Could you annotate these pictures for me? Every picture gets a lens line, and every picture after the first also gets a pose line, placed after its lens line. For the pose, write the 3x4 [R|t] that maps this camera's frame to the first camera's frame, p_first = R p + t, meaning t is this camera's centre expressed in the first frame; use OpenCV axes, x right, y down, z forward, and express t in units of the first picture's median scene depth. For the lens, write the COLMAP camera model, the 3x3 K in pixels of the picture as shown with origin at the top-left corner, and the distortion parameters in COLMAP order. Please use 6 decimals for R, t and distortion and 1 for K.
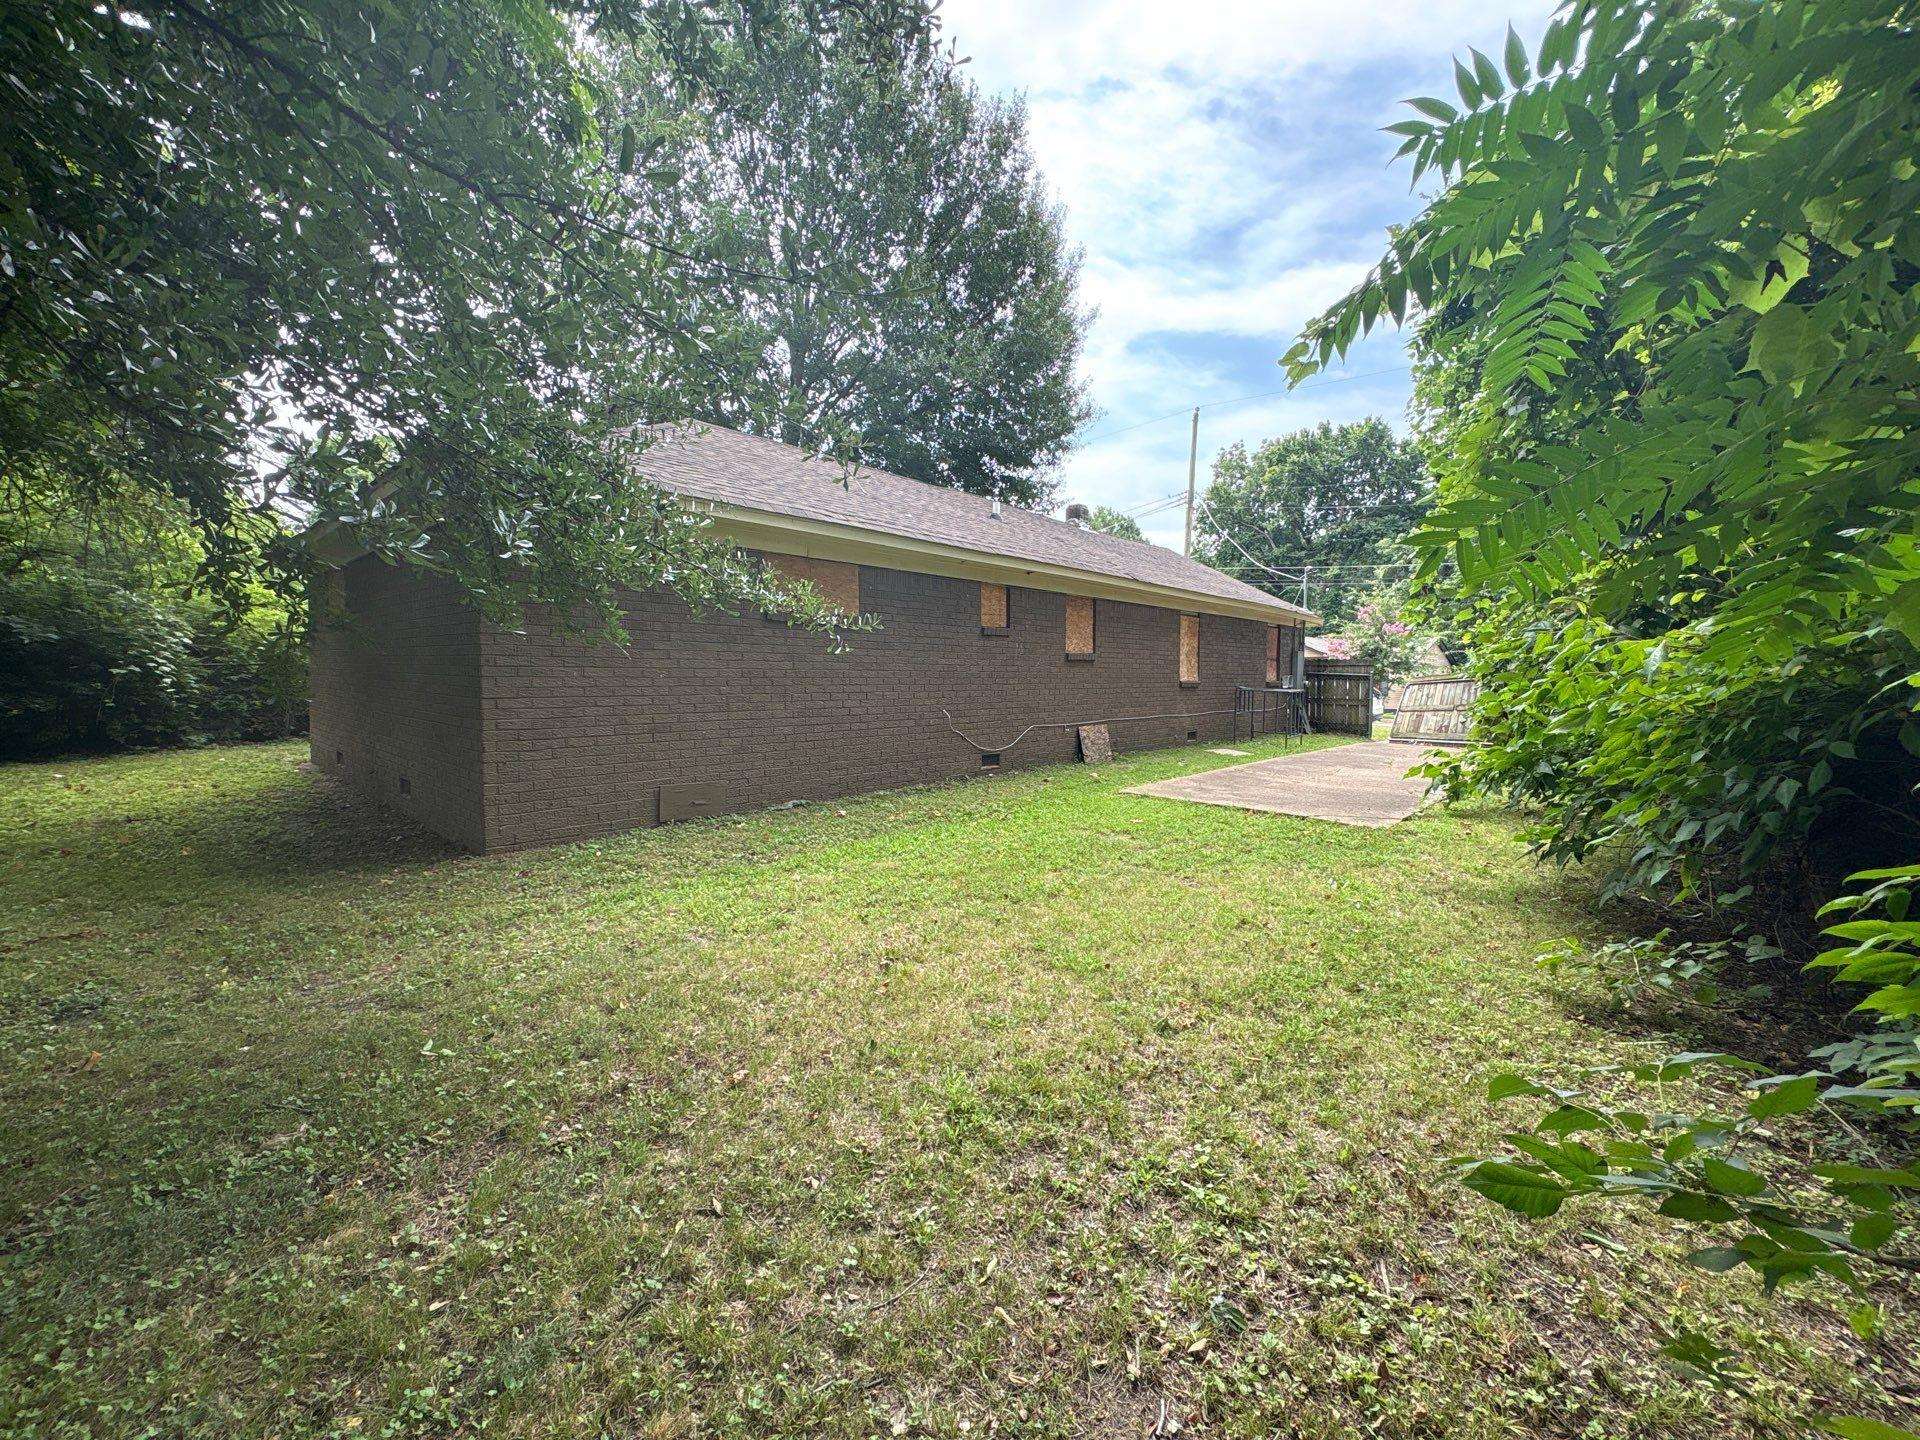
lens RADIAL K [[767.7, 0, 954.0], [0, 767.7, 718.1], [0, 0, 1]] dist [0.000693, -0.000479]
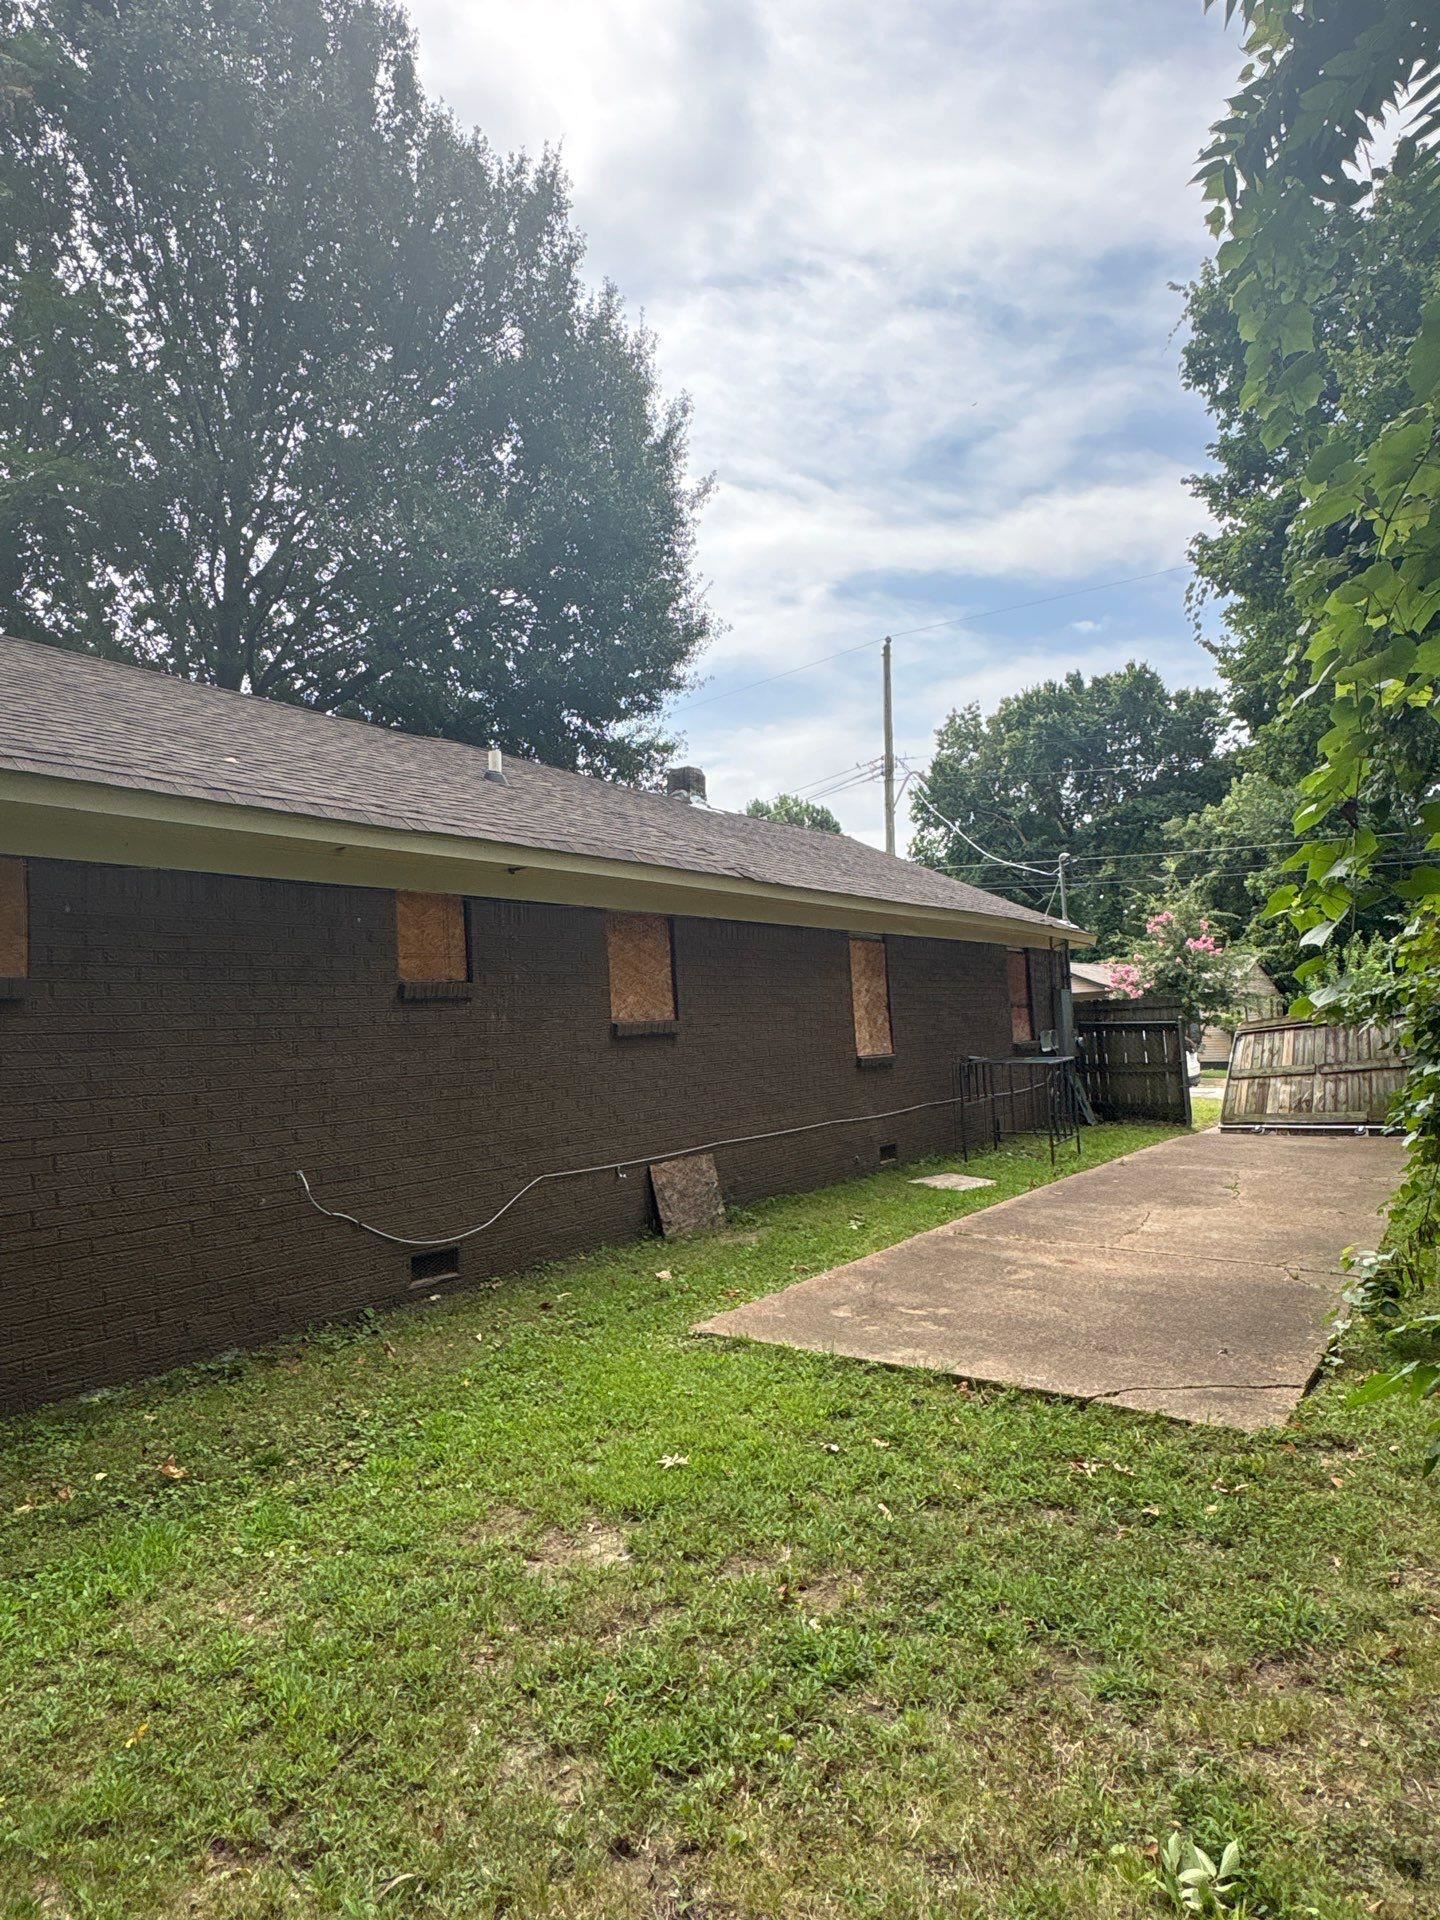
lens RADIAL K [[1063.0, 0, 723.5], [0, 1063.0, 960.2], [0, 0, 1]] dist [-0.004842, 0.004227]
pose [[0.993653, -0.049518, 0.101002, 0.062591], [0.061929, 0.990386, -0.123696, -0.014230], [-0.093905, 0.129165, 0.987167, 0.120991]]
